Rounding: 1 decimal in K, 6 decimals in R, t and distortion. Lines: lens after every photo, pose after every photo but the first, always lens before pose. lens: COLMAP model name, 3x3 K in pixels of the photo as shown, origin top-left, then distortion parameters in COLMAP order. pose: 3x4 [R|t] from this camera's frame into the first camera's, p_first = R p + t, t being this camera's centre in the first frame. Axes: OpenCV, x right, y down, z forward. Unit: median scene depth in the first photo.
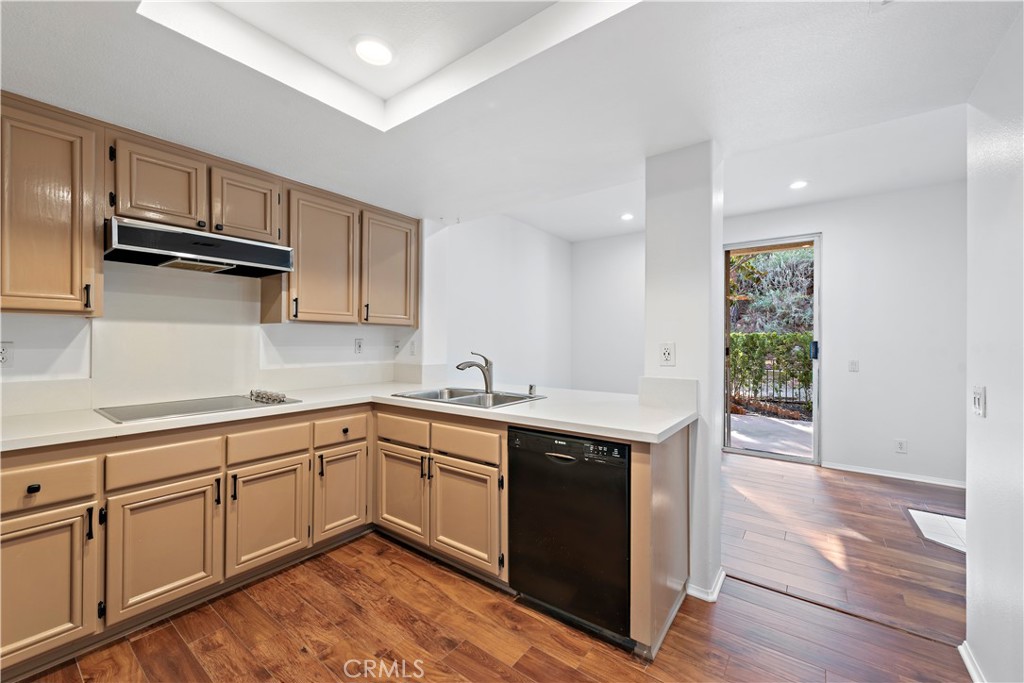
lens RADIAL K [[405.6, 0, 509.4], [0, 405.6, 339.3], [0, 0, 1]] dist [0.014437, -0.001400]
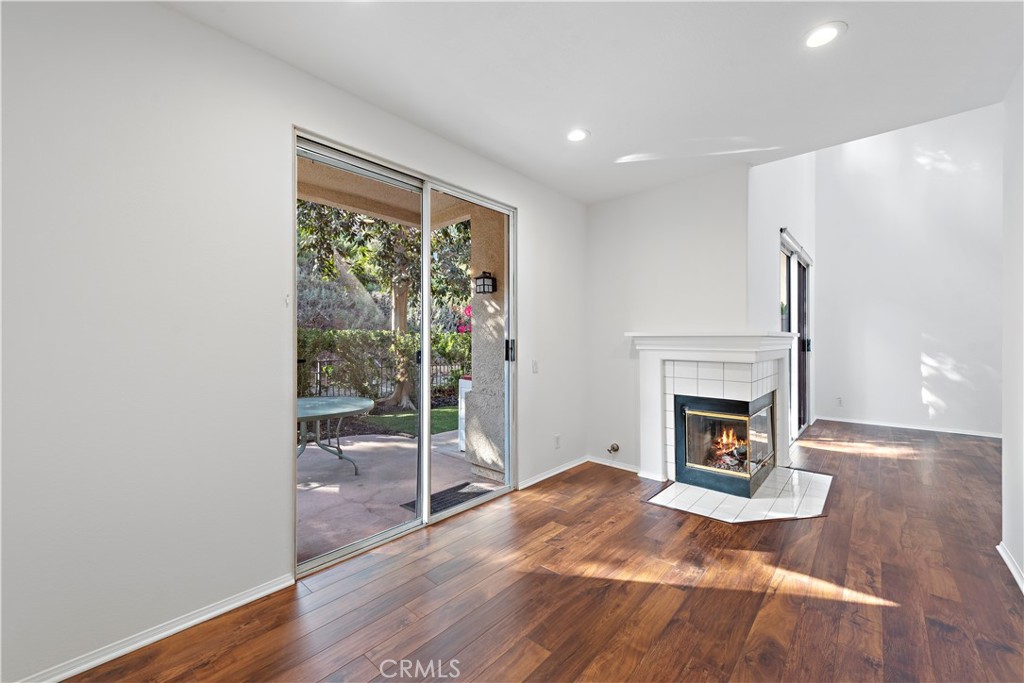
lens RADIAL K [[405.6, 0, 509.7], [0, 405.6, 342.6], [0, 0, 1]] dist [0.014437, -0.001400]
pose [[0.085145, -0.012058, 0.996296, -0.087144], [-0.003195, 0.999918, 0.012374, 0.000810], [-0.996363, -0.004237, 0.085100, 1.384785]]
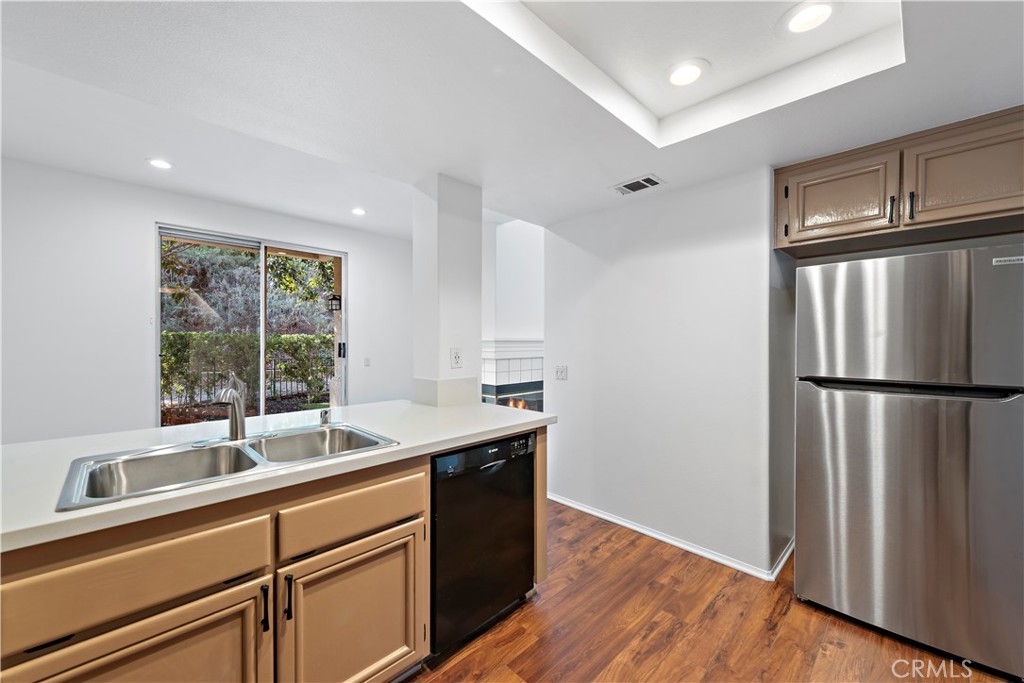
lens RADIAL K [[405.6, 0, 513.8], [0, 405.6, 343.8], [0, 0, 1]] dist [0.014437, -0.001400]
pose [[0.137725, -0.010691, 0.990413, -0.530957], [-0.004299, 0.999926, 0.011391, -0.011896], [-0.990461, -0.005826, 0.137669, 0.508840]]
